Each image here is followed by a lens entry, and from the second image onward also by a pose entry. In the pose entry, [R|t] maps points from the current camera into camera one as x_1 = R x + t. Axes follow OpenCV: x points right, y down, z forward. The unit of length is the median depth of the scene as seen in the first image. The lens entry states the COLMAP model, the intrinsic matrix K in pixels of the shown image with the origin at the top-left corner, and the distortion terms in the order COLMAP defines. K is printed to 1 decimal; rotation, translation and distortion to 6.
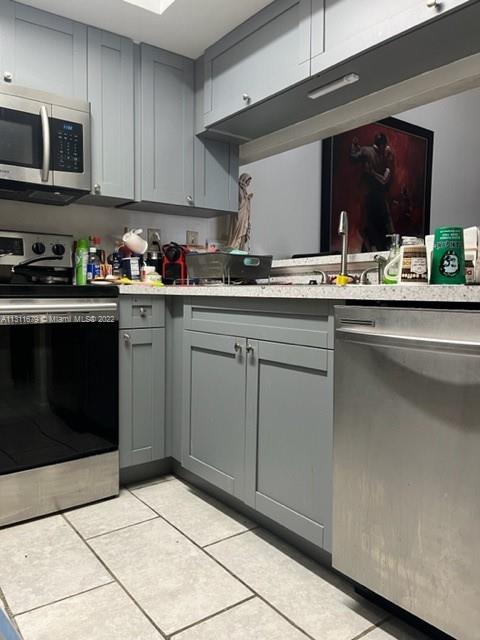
lens RADIAL K [[487.3, 0, 240.4], [0, 487.3, 314.8], [0, 0, 1]] dist [0.044292, -0.042198]
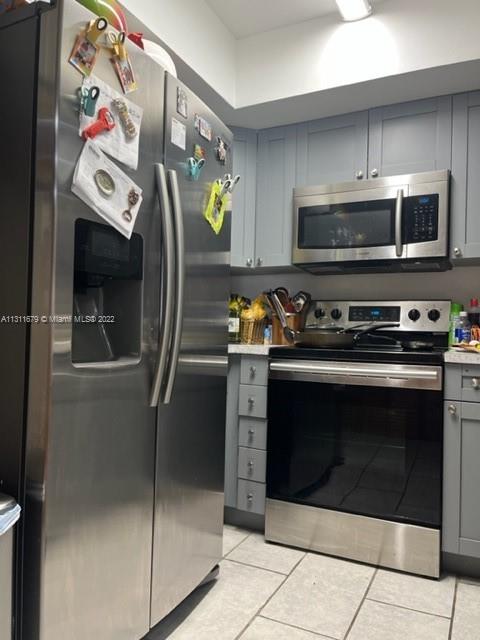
lens RADIAL K [[487.3, 0, 241.8], [0, 487.3, 324.6], [0, 0, 1]] dist [0.044292, -0.042198]
pose [[0.459200, -0.011521, -0.888258, 0.411958], [-0.061067, 0.997141, -0.044503, -0.048698], [0.886231, 0.074679, 0.457184, 0.202989]]
